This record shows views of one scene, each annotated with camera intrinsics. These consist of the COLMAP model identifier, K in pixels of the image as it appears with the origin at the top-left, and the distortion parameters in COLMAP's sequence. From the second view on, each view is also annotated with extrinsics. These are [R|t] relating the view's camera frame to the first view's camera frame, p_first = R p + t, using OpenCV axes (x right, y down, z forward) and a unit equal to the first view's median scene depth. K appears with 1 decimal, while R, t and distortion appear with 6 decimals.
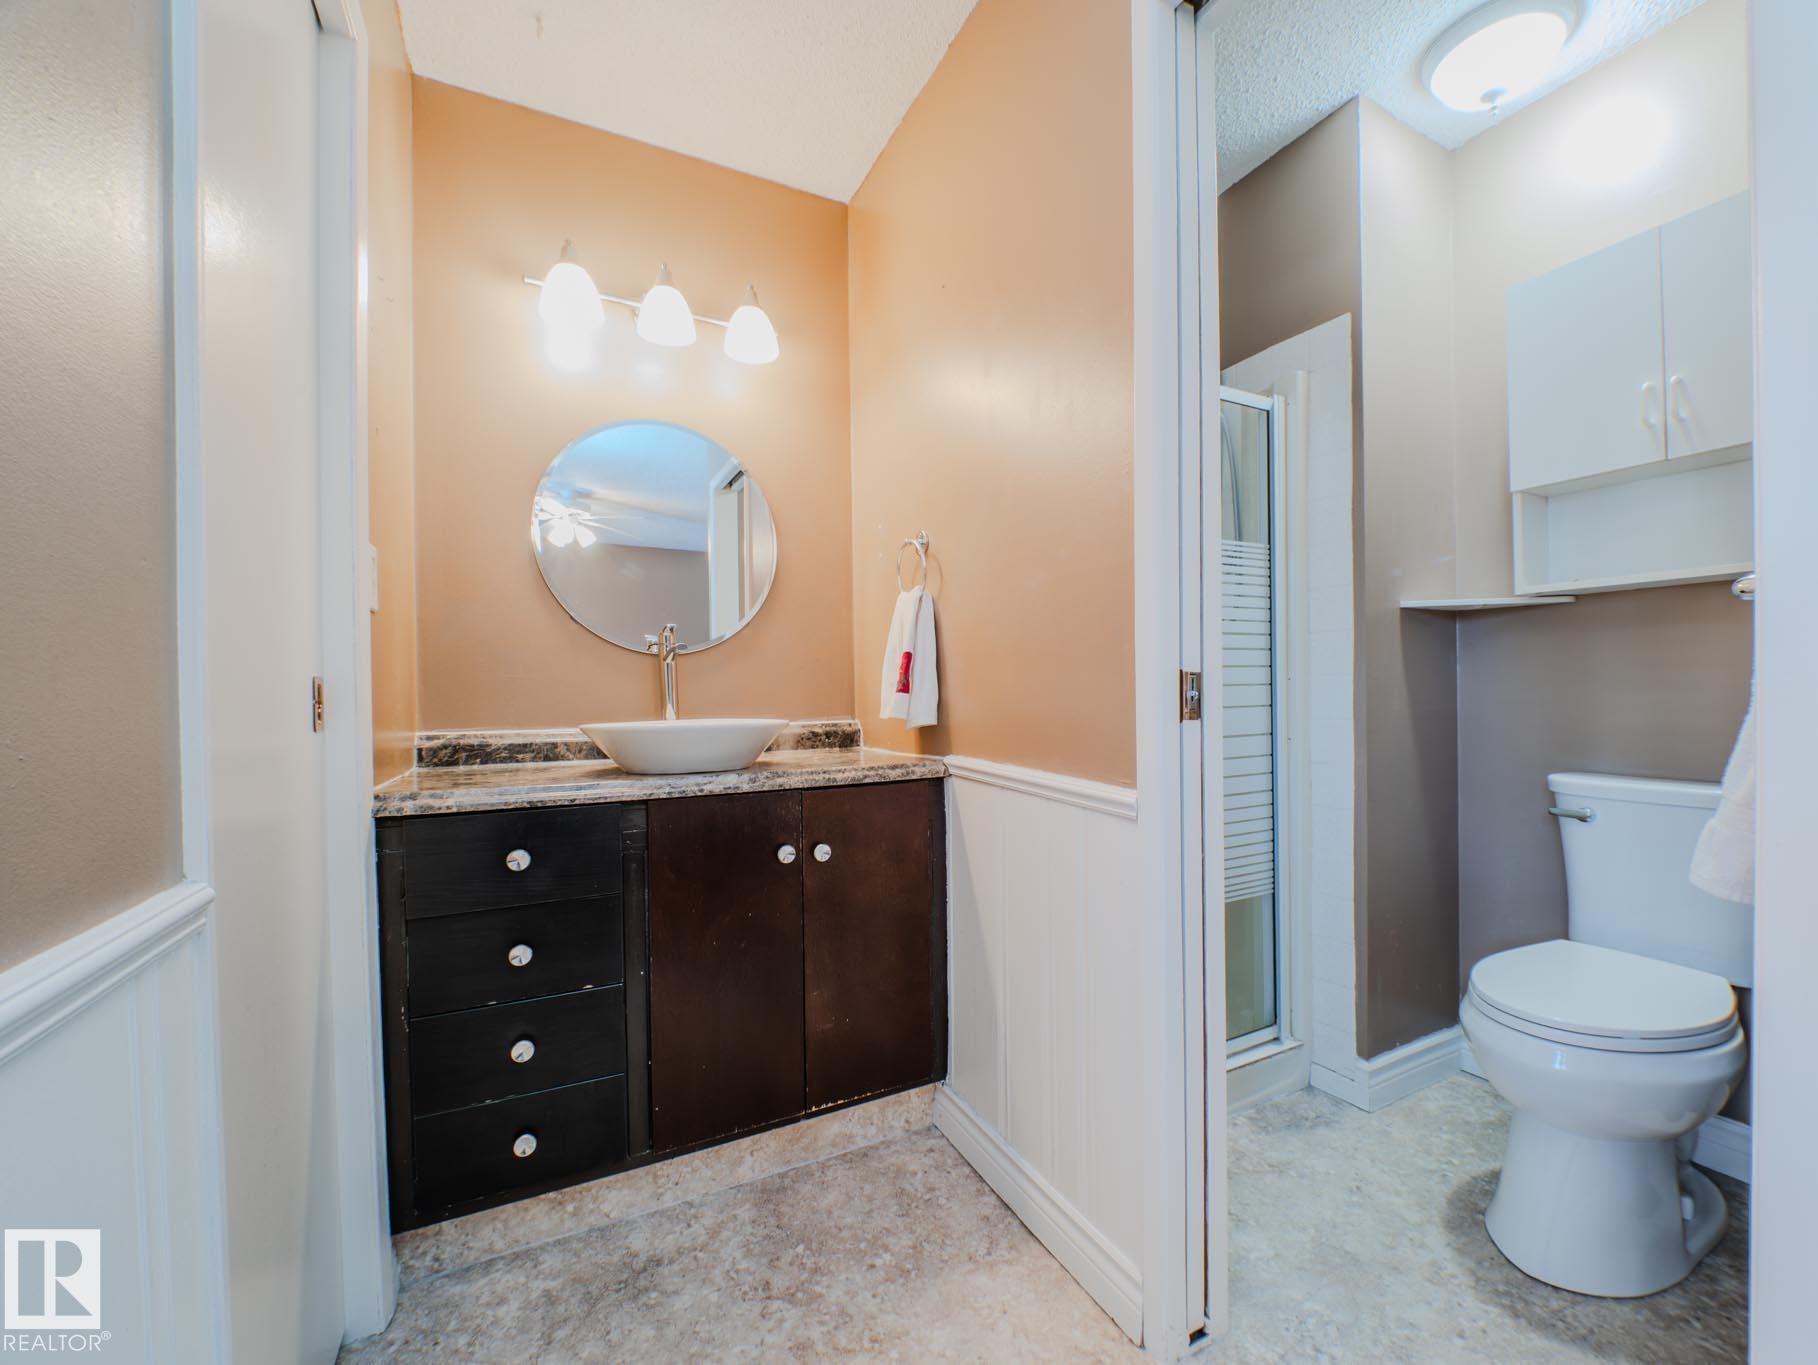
lens RADIAL K [[748.4, 0, 914.5], [0, 748.4, 685.1], [0, 0, 1]] dist [-0.003082, -0.004495]
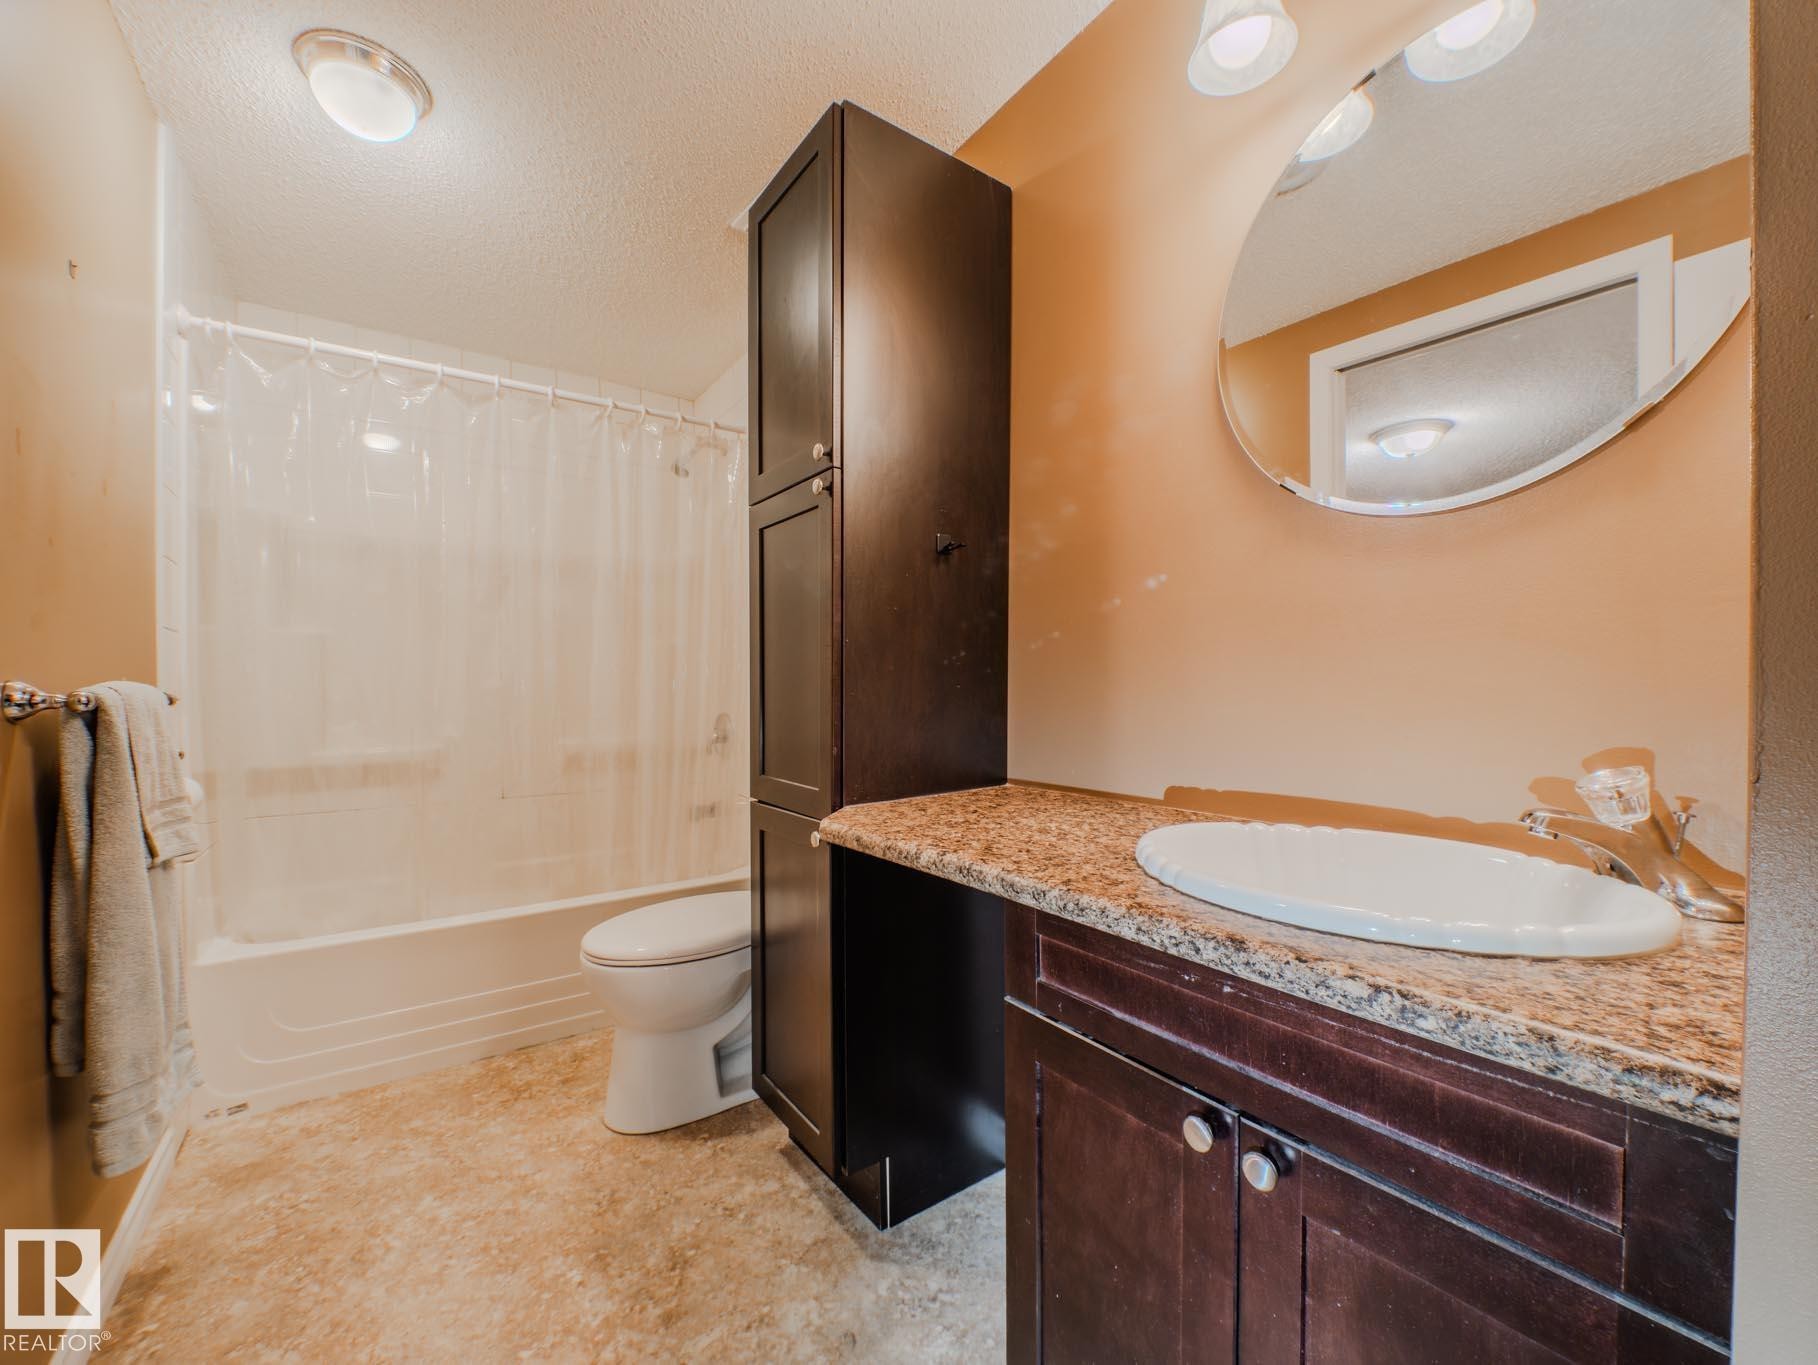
lens RADIAL K [[748.4, 0, 908.3], [0, 748.4, 691.3], [0, 0, 1]] dist [-0.003082, -0.004495]
pose [[-0.148822, 0.025504, 0.988535, -0.441049], [0.009329, 0.999659, -0.024387, 0.029480], [-0.988820, 0.005593, -0.149010, 0.959854]]
